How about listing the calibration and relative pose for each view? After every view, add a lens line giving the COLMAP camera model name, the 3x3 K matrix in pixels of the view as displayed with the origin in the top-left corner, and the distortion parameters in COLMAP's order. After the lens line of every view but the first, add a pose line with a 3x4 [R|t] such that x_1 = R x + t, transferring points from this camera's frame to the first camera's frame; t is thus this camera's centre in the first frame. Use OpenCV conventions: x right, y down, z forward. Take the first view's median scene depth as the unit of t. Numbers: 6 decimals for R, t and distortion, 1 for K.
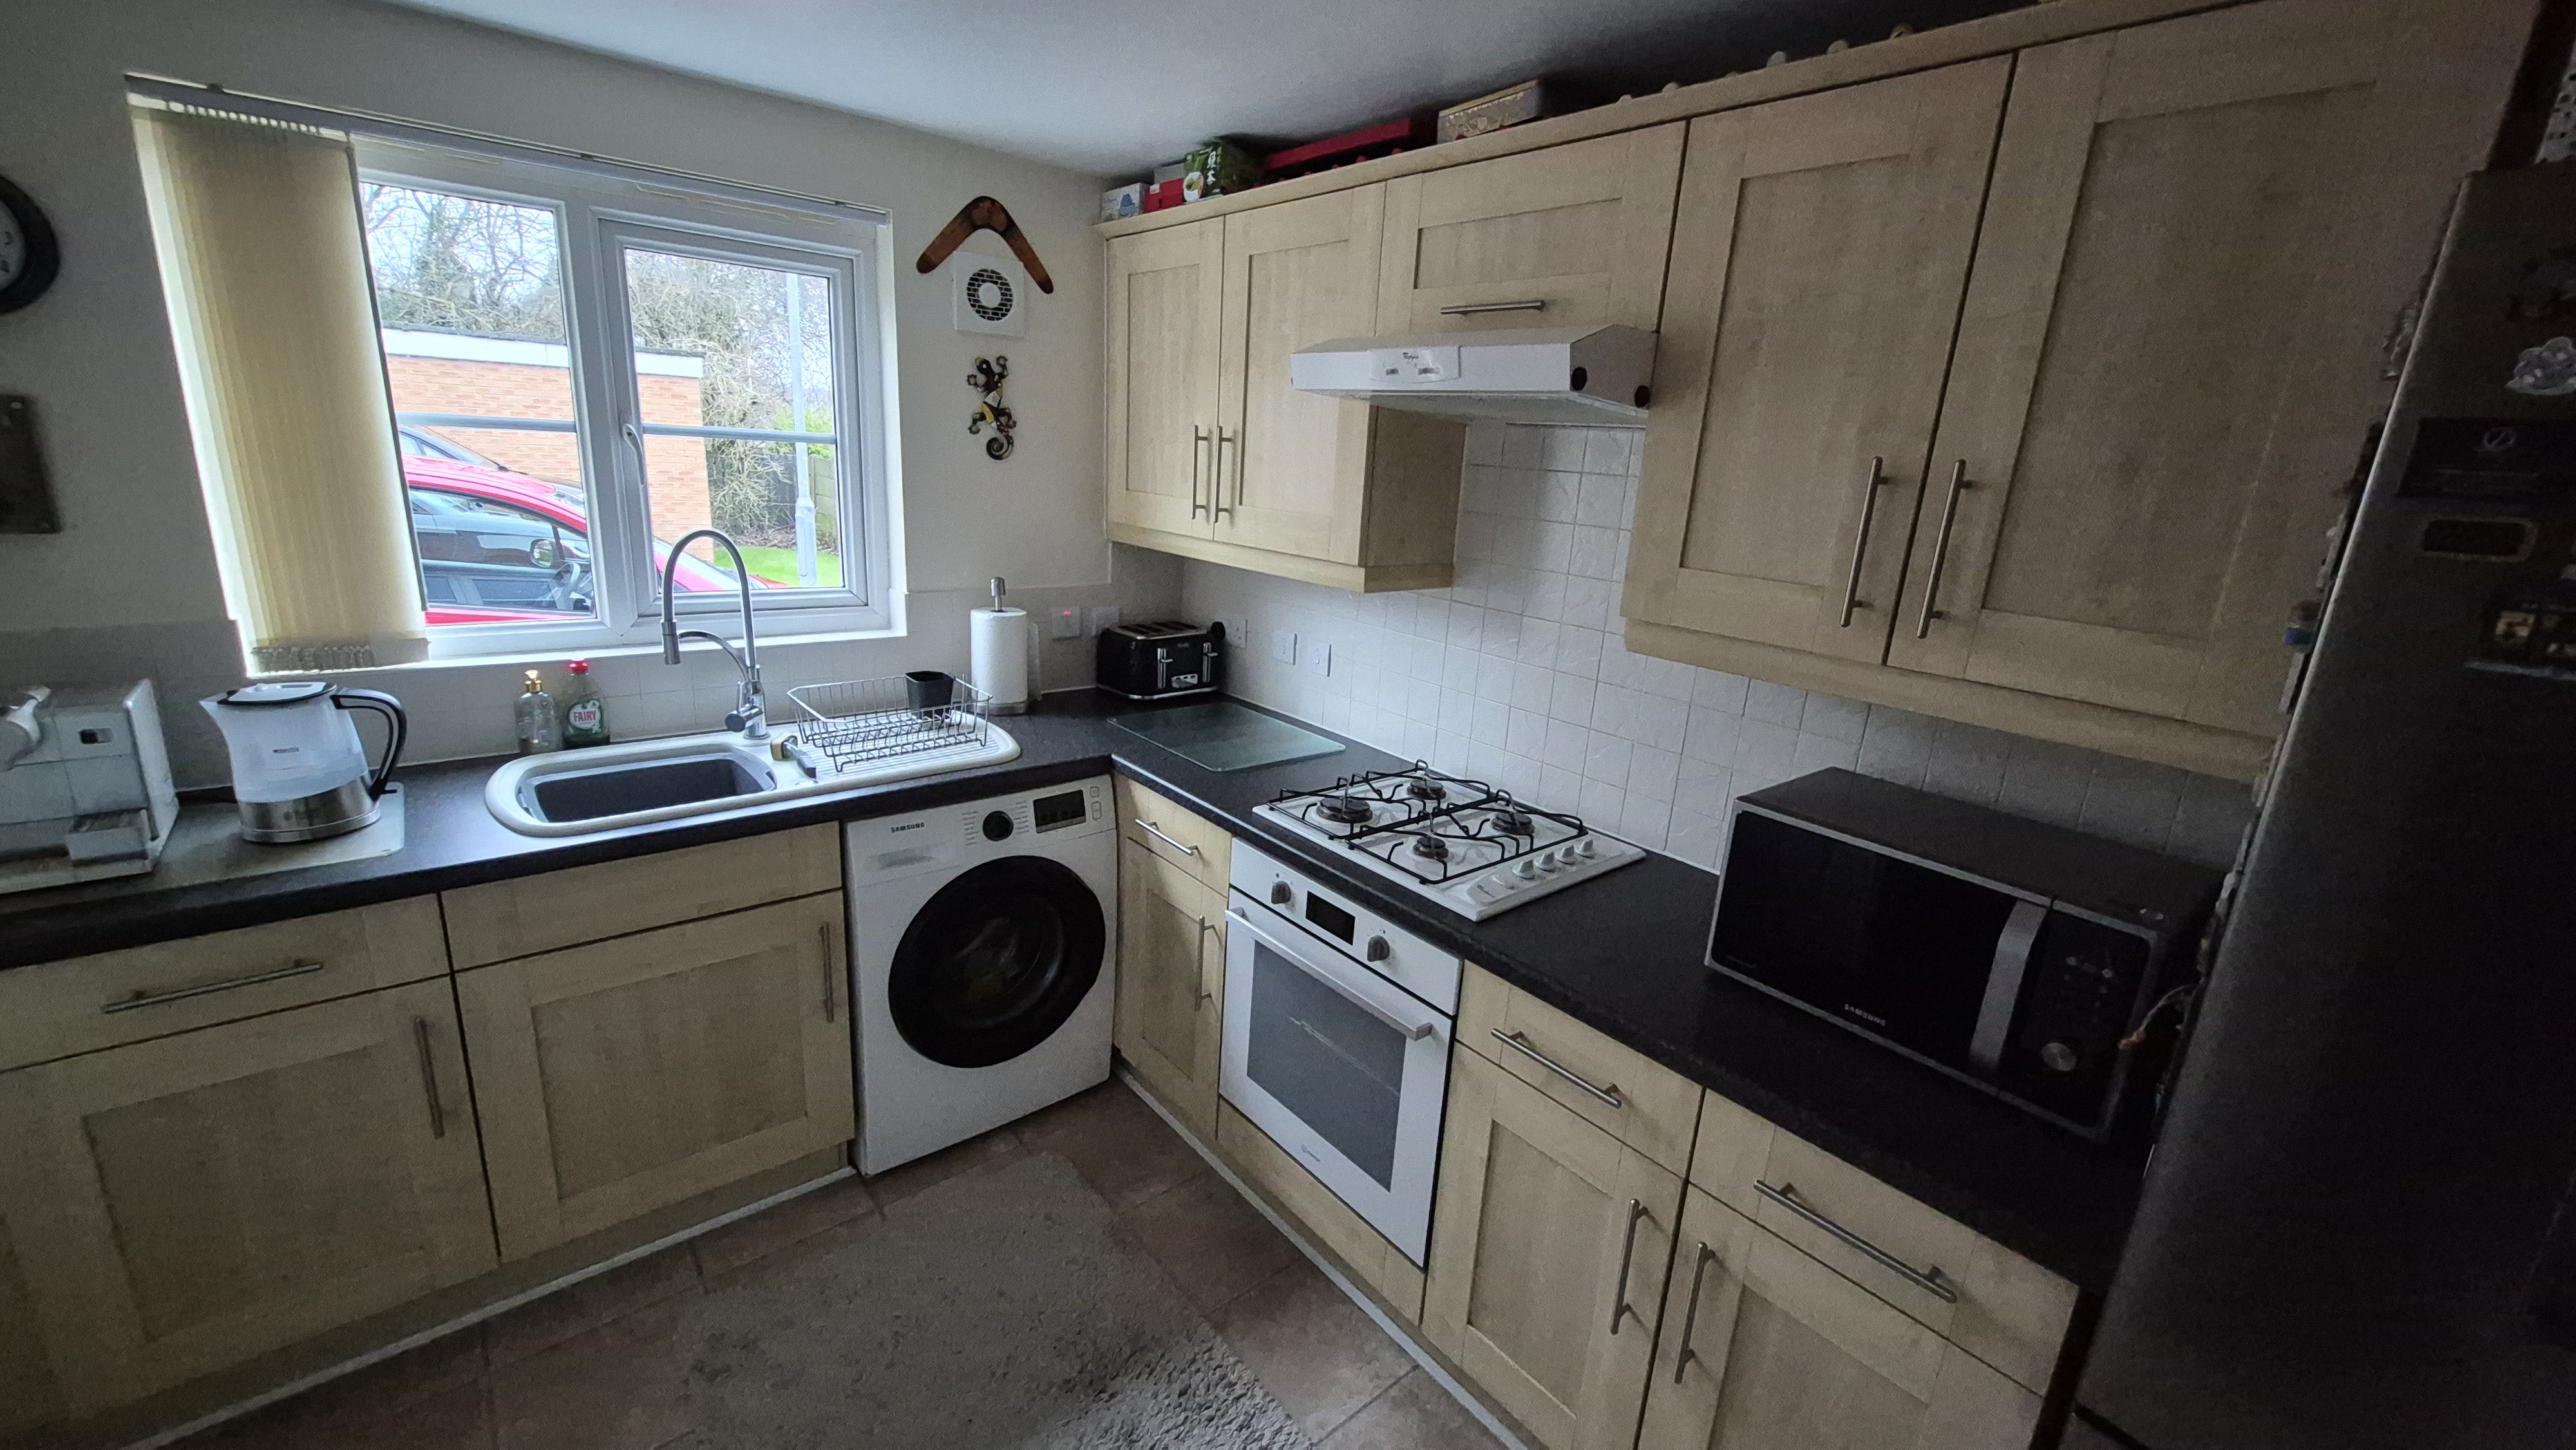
lens RADIAL K [[1025.6, 0, 1294.1], [0, 1025.6, 712.3], [0, 0, 1]] dist [-0.000205, -0.000116]
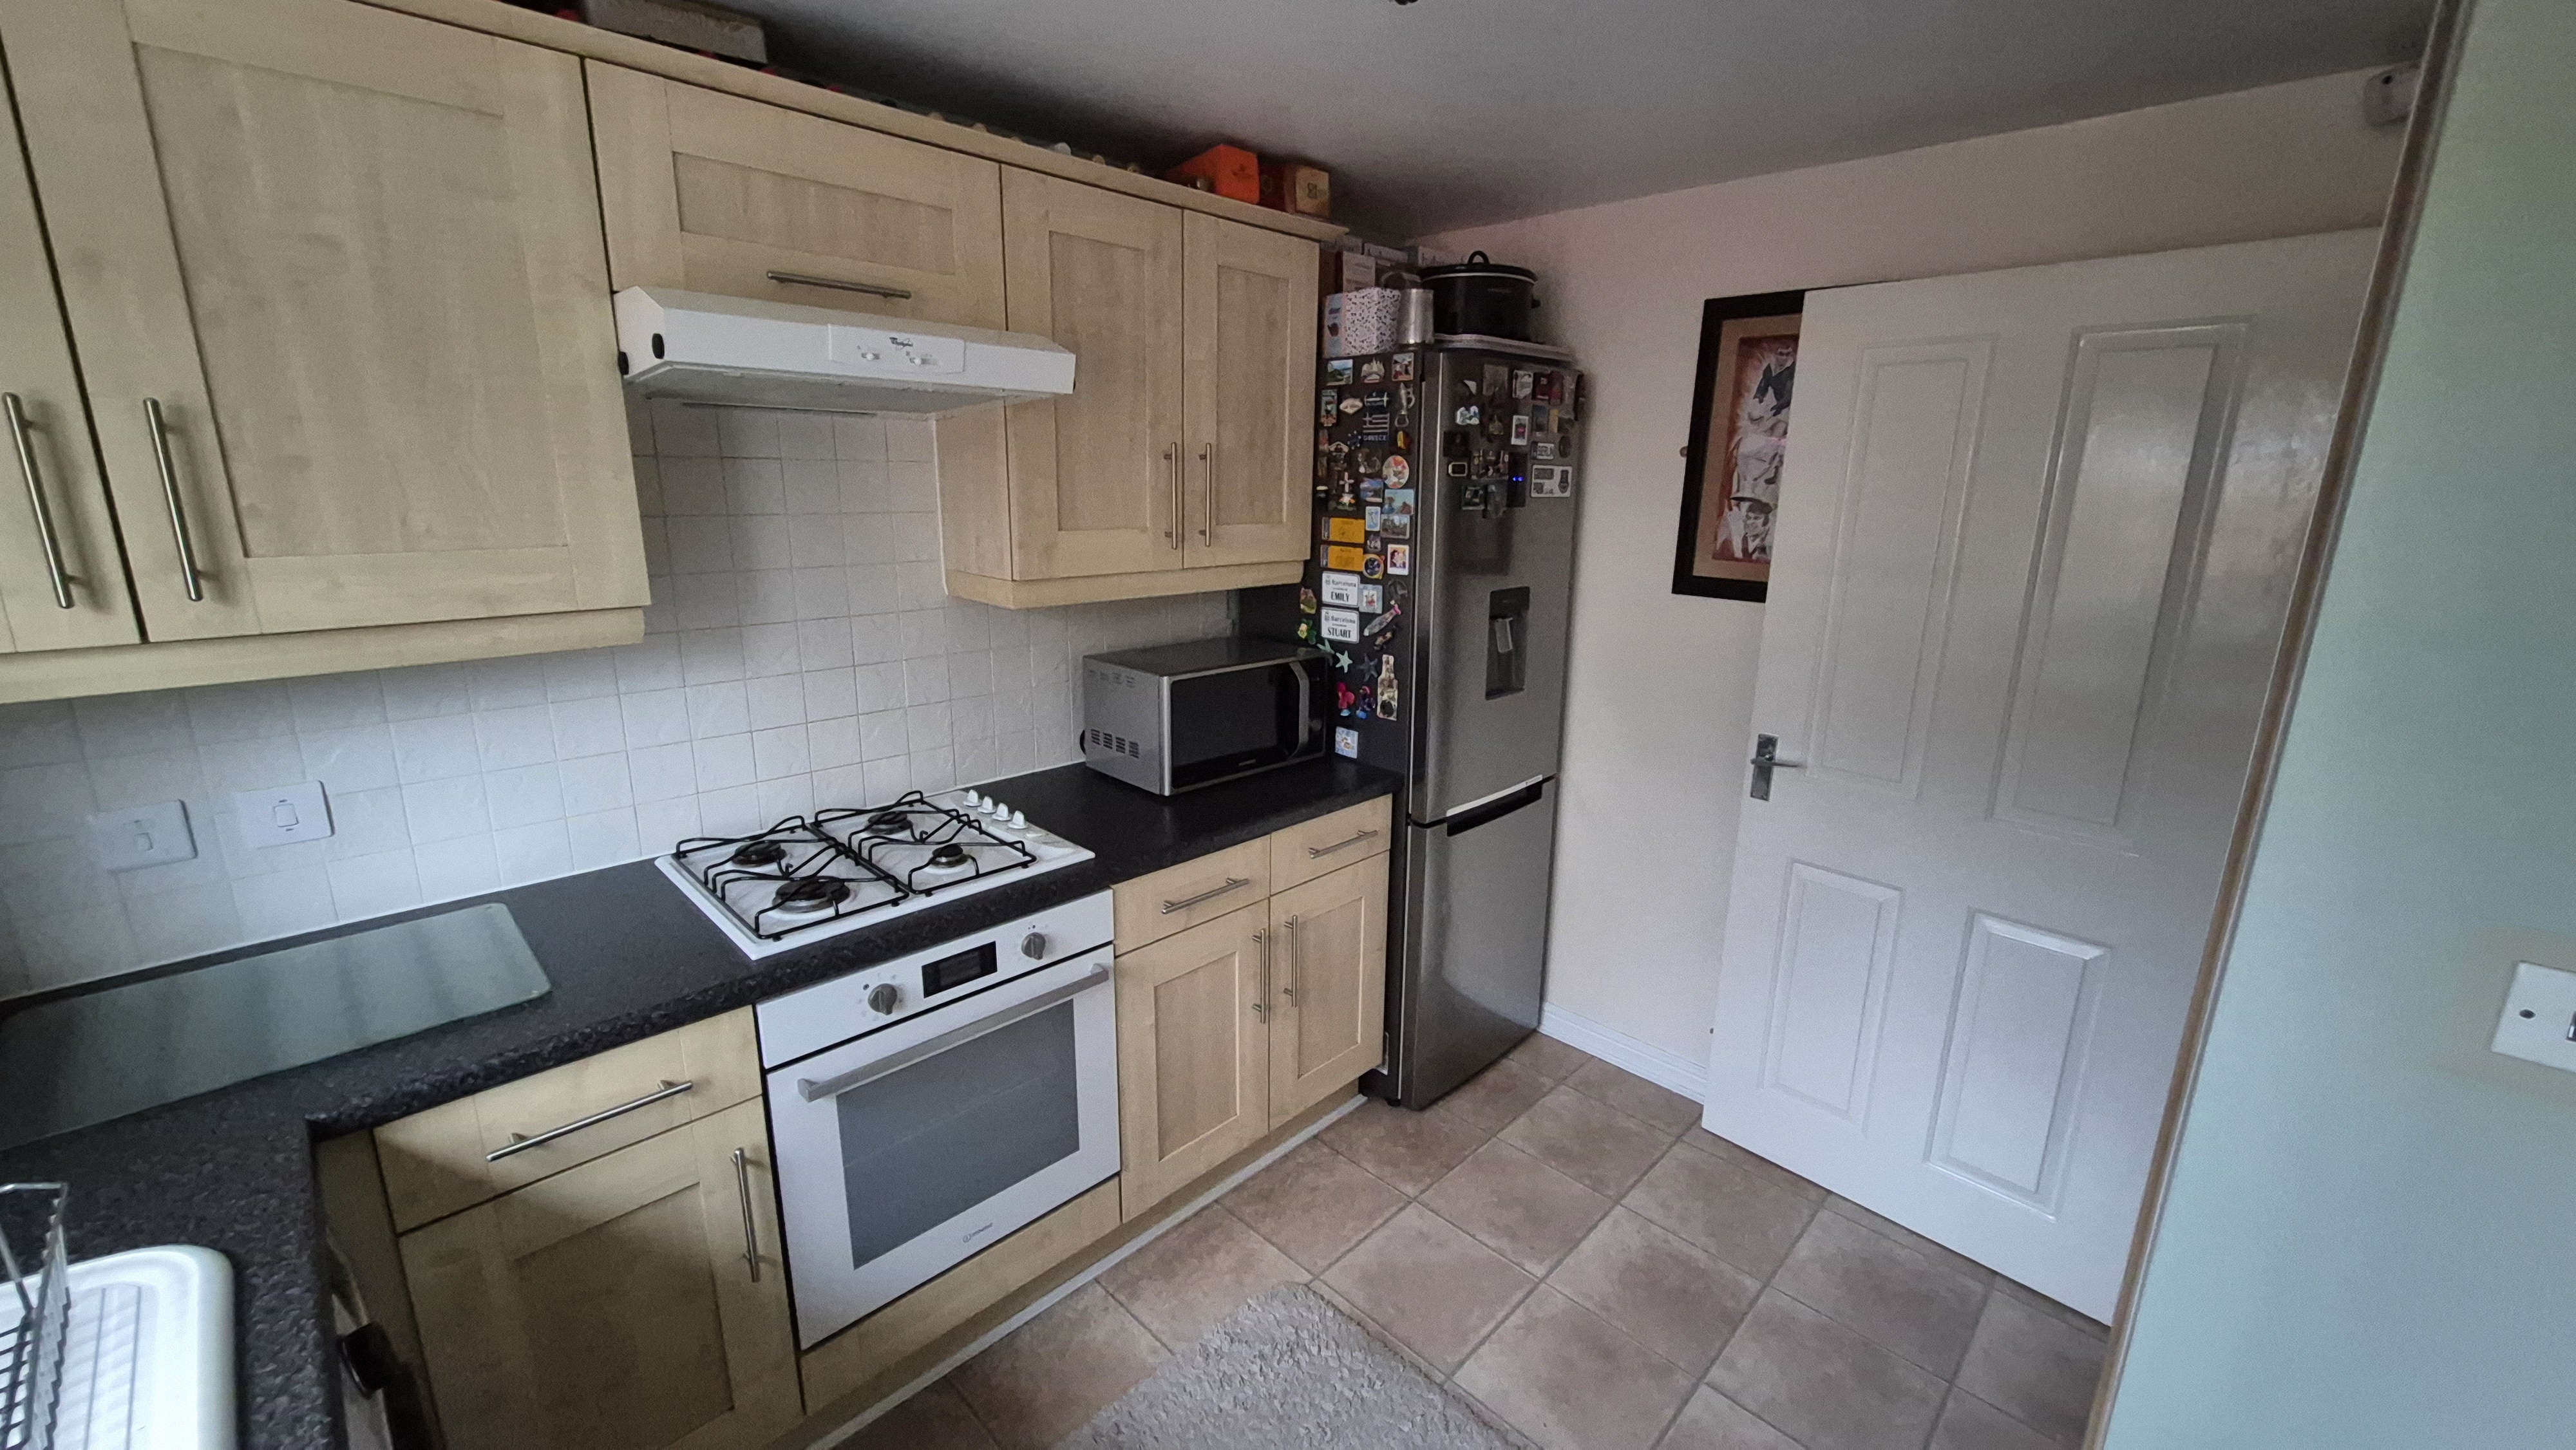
lens RADIAL K [[1017.8, 0, 1288.0], [0, 1017.8, 725.0], [0, 0, 1]] dist [-0.000287, -0.000017]
pose [[-0.095746, -0.295865, 0.950419, -0.807663], [0.235577, 0.920946, 0.310423, -0.214669], [-0.967128, 0.253618, -0.018478, 0.708235]]
